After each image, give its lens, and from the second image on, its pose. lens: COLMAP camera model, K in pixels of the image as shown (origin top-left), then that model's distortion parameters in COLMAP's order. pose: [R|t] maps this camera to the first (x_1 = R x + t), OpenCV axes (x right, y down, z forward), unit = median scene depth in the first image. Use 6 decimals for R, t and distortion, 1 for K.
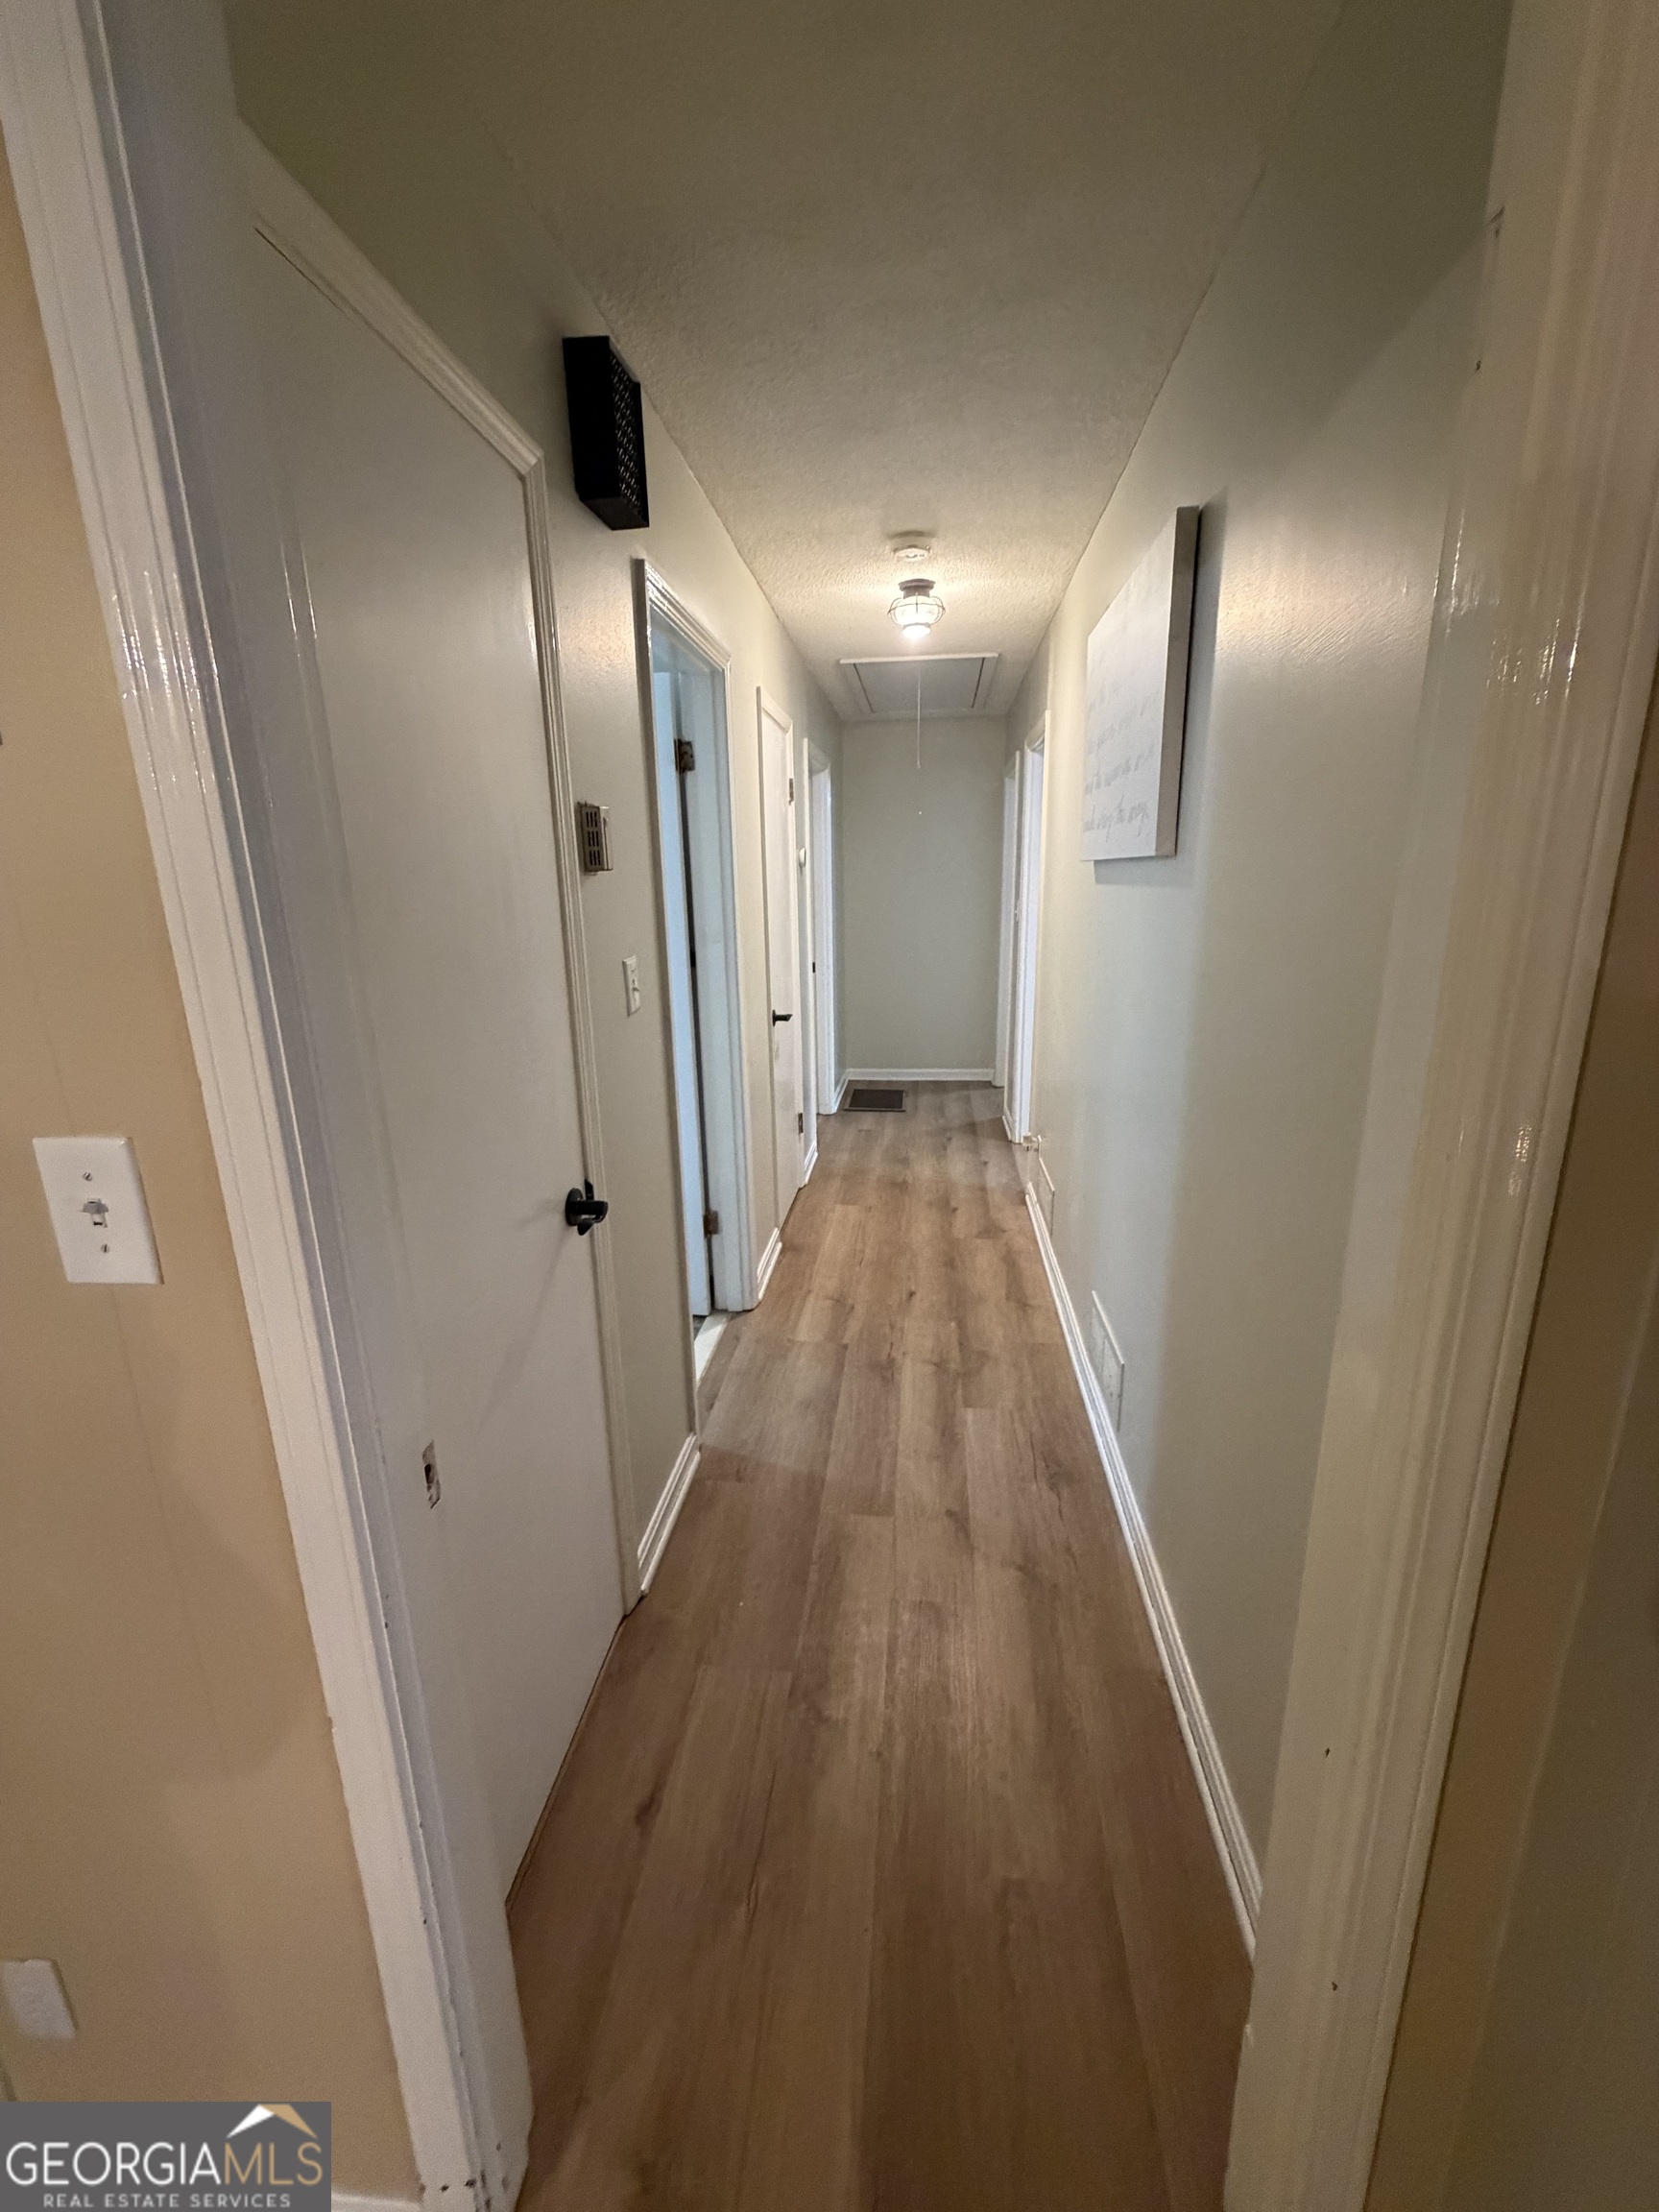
lens RADIAL K [[884.5, 0, 827.1], [0, 884.5, 1103.6], [0, 0, 1]] dist [-0.001746, -0.000640]
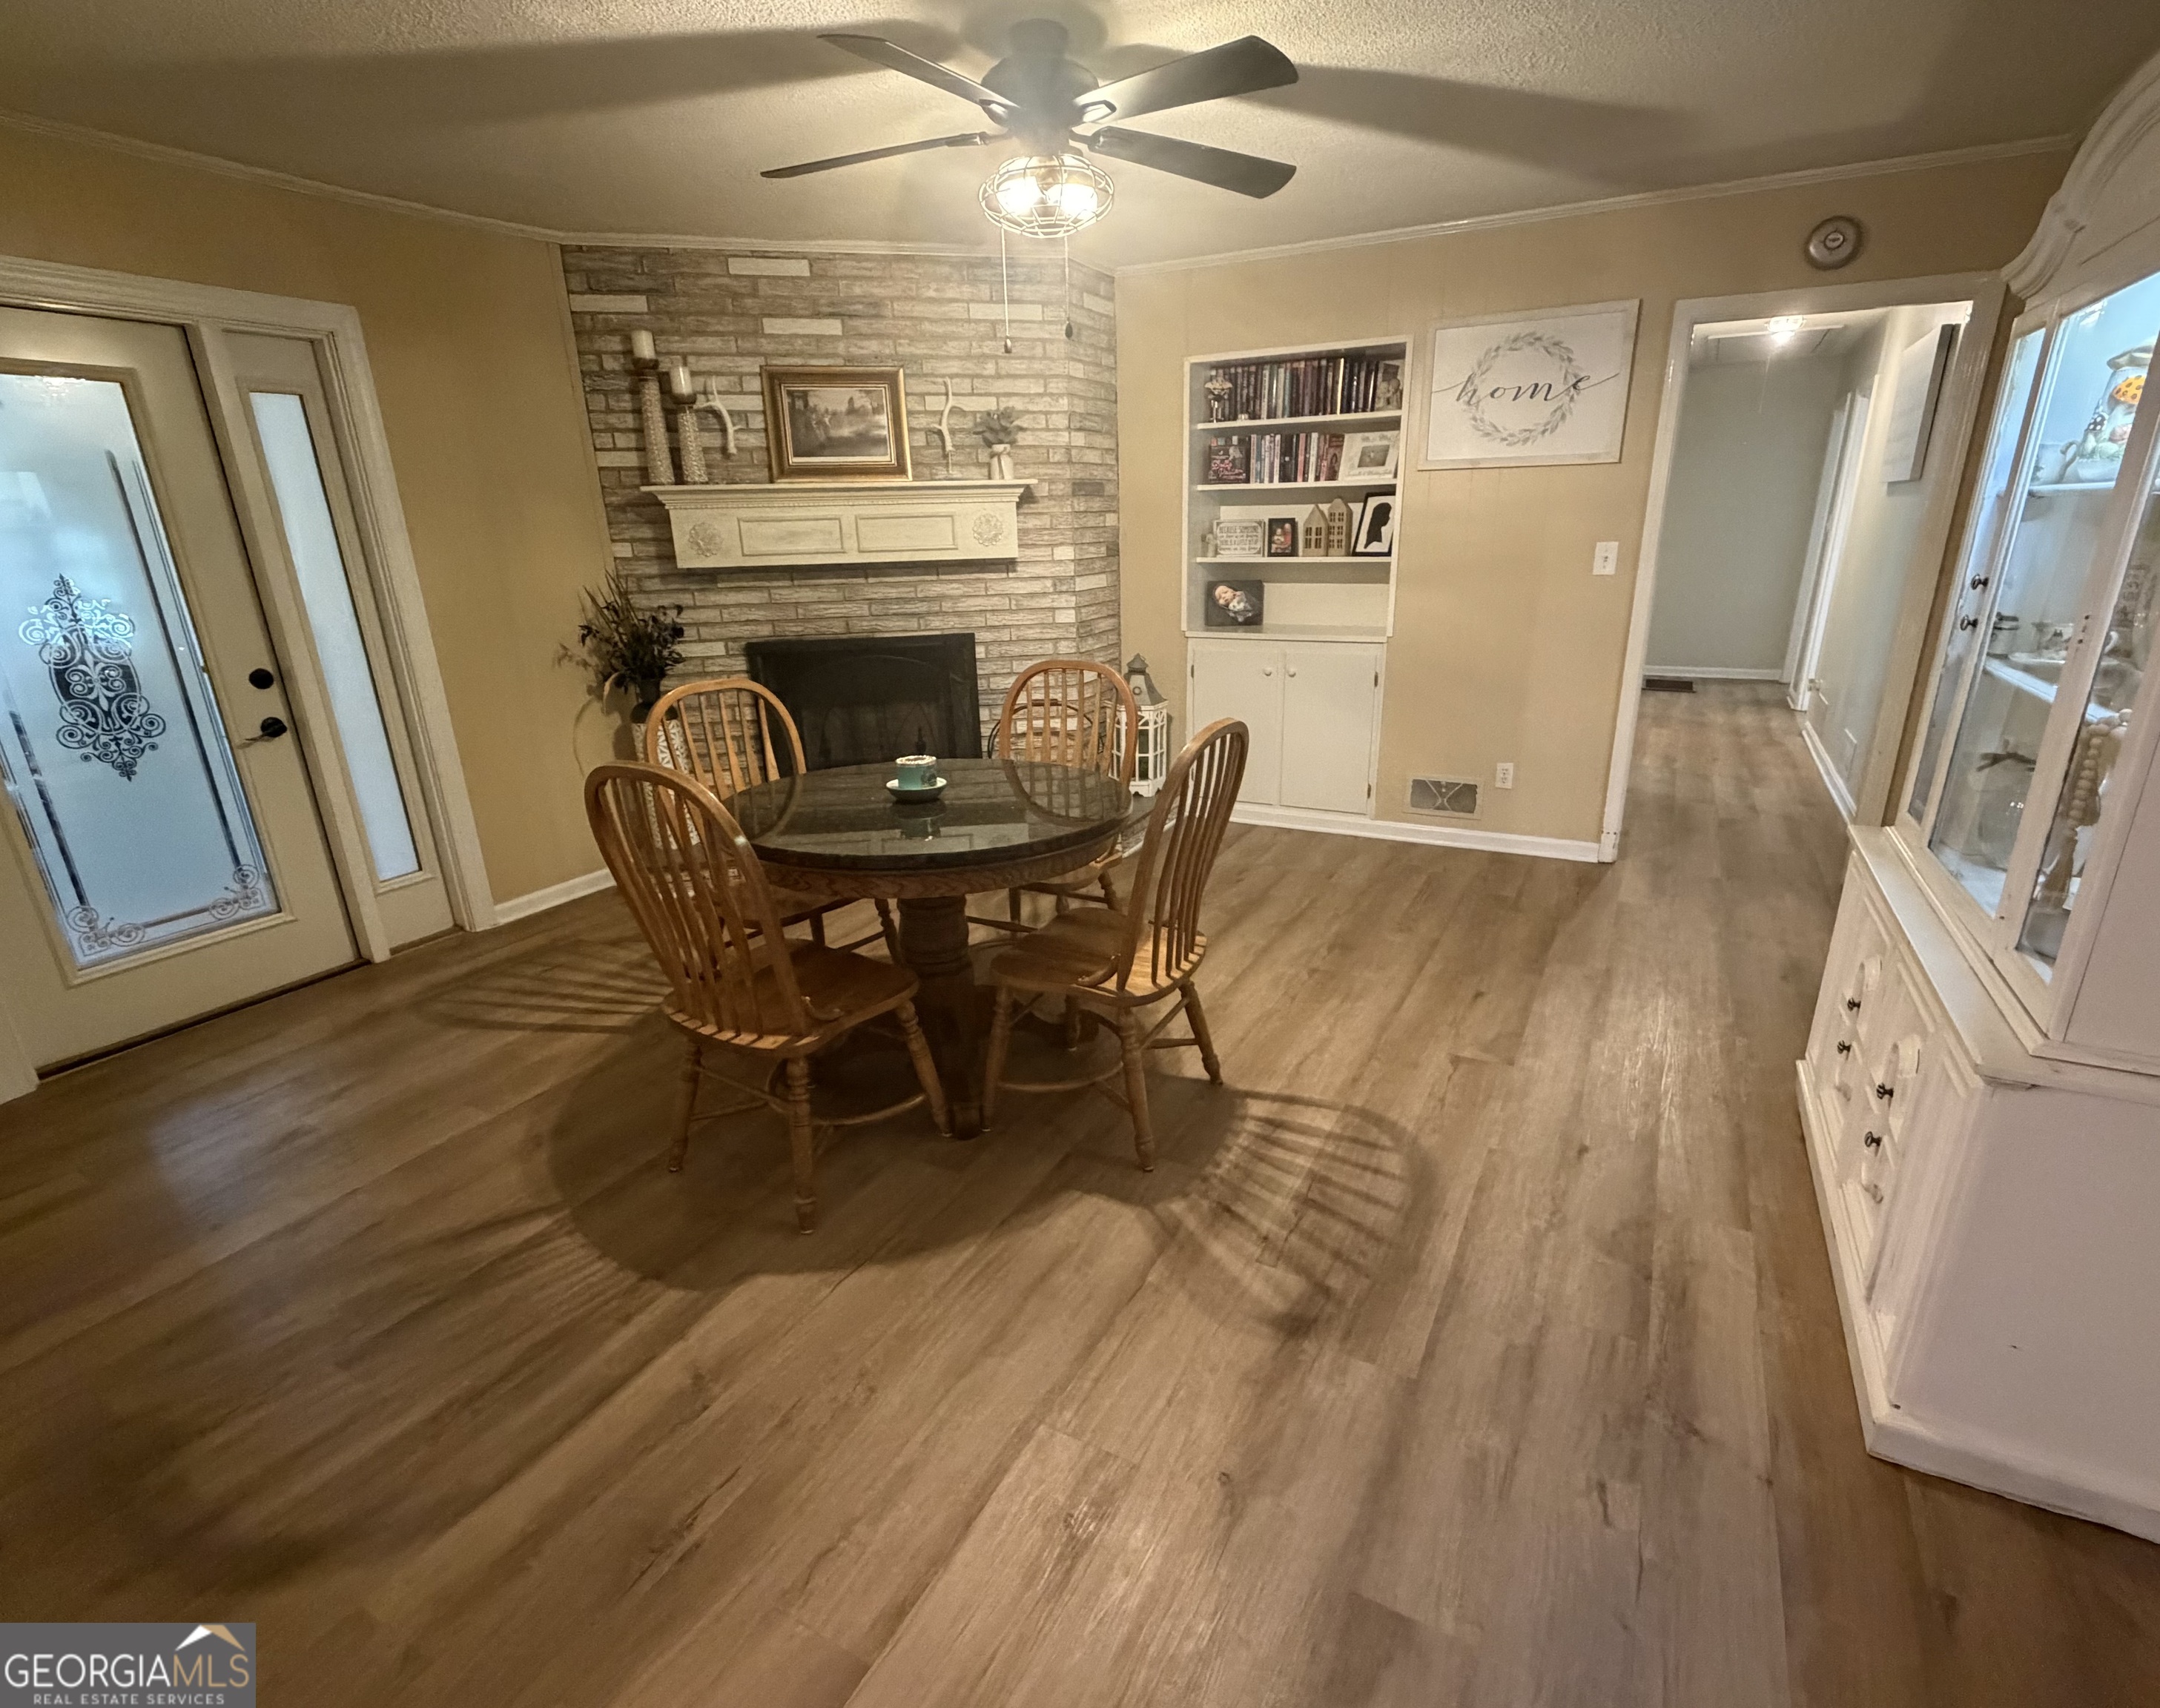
lens RADIAL K [[1064.1, 0, 1090.9], [0, 1064.1, 901.2], [0, 0, 1]] dist [-0.000078, 0.000112]
pose [[0.931277, 0.119106, -0.344291, -0.203417], [-0.084183, 0.989825, 0.114718, 0.260536], [0.354452, -0.077851, 0.931828, -0.945734]]
